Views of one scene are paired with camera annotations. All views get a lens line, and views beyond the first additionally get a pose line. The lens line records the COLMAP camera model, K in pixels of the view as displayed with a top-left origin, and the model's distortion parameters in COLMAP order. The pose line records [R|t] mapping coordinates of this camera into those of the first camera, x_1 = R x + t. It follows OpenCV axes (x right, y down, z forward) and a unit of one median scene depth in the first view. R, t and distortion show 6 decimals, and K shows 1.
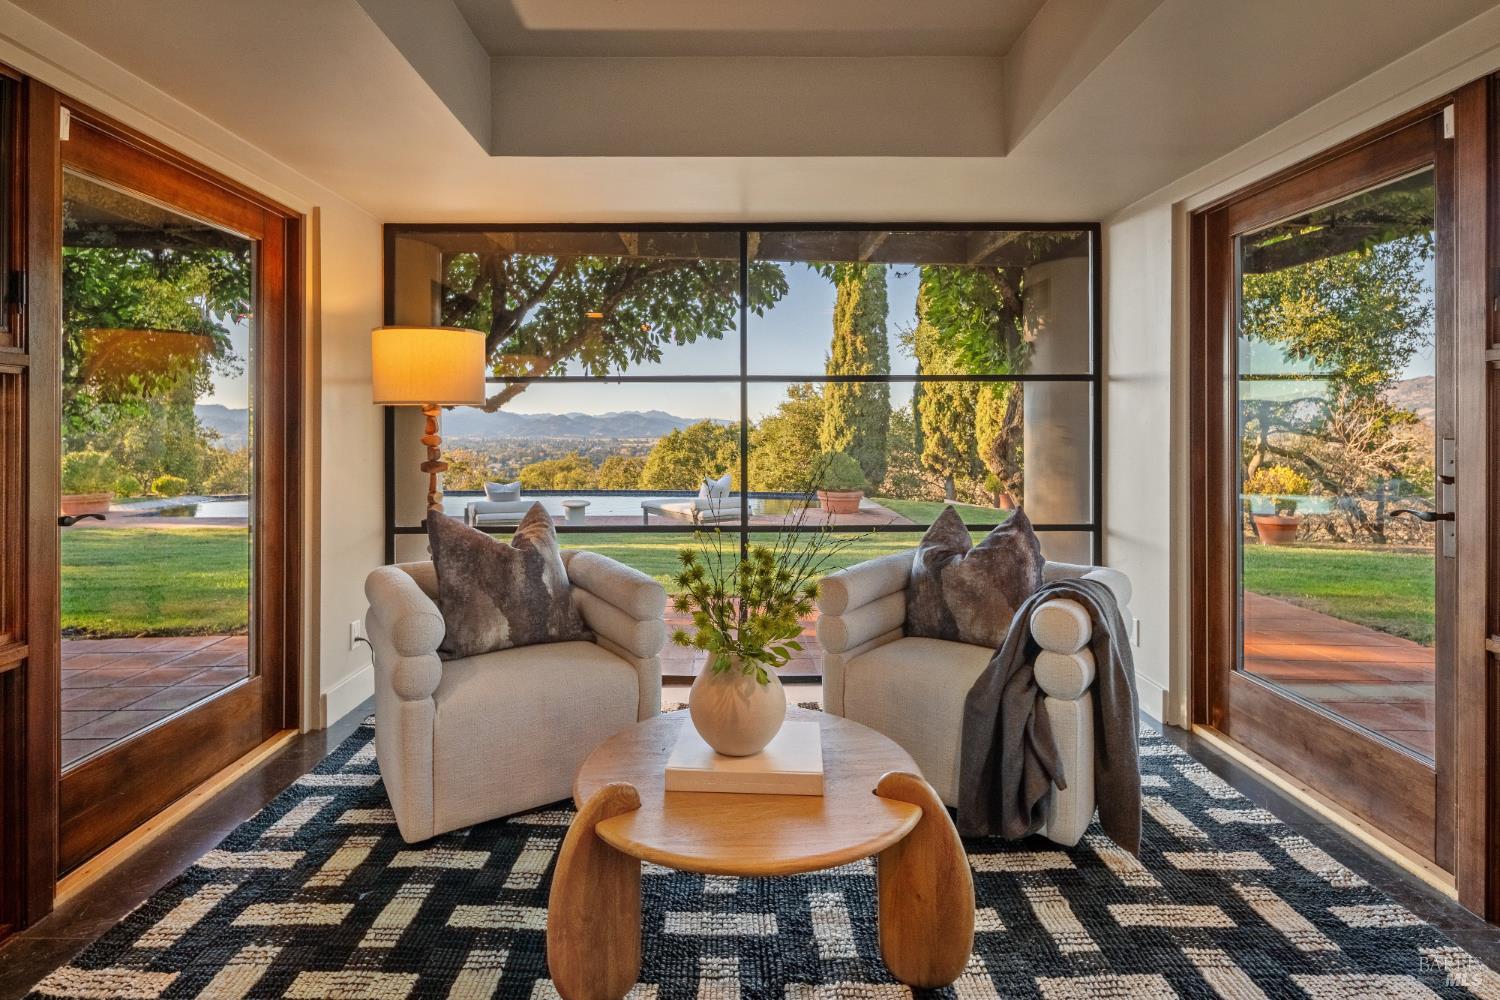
lens RADIAL K [[739.4, 0, 727.0], [0, 739.4, 429.9], [0, 0, 1]] dist [0.000671, 0.000497]
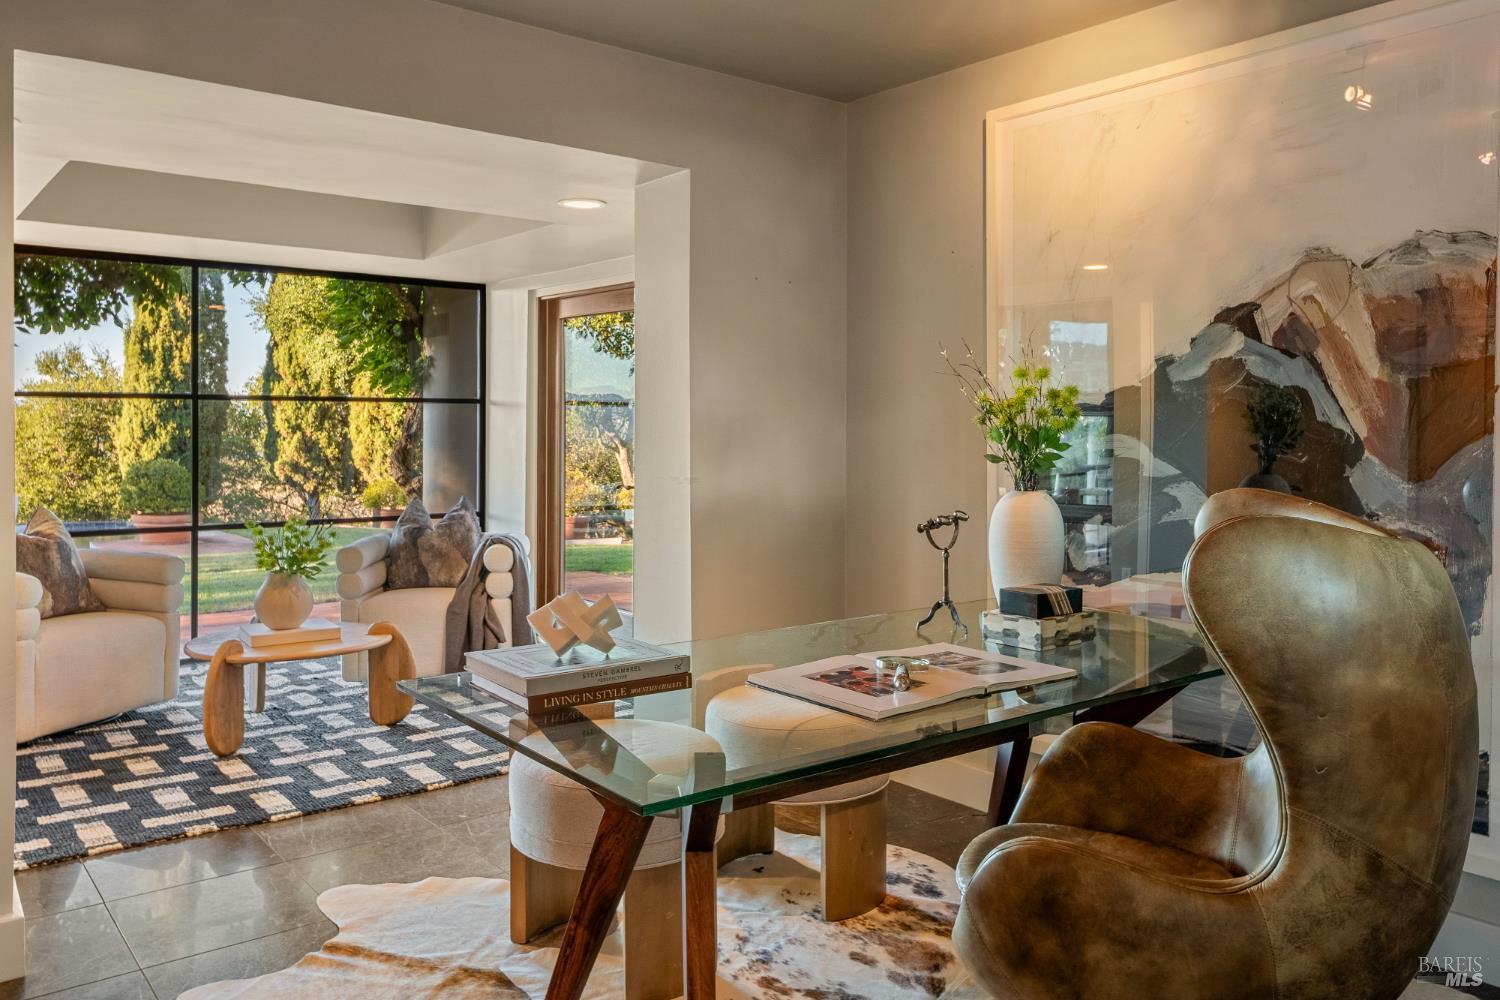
lens RADIAL K [[1144.2, 0, 749.3], [0, 1144.2, 422.6], [0, 0, 1]] dist [0.006128, -0.000765]
pose [[0.779133, 0.006388, 0.626826, -0.088565], [-0.006039, 0.999978, -0.002685, -0.006387], [-0.626830, -0.001693, 0.779154, -0.192994]]
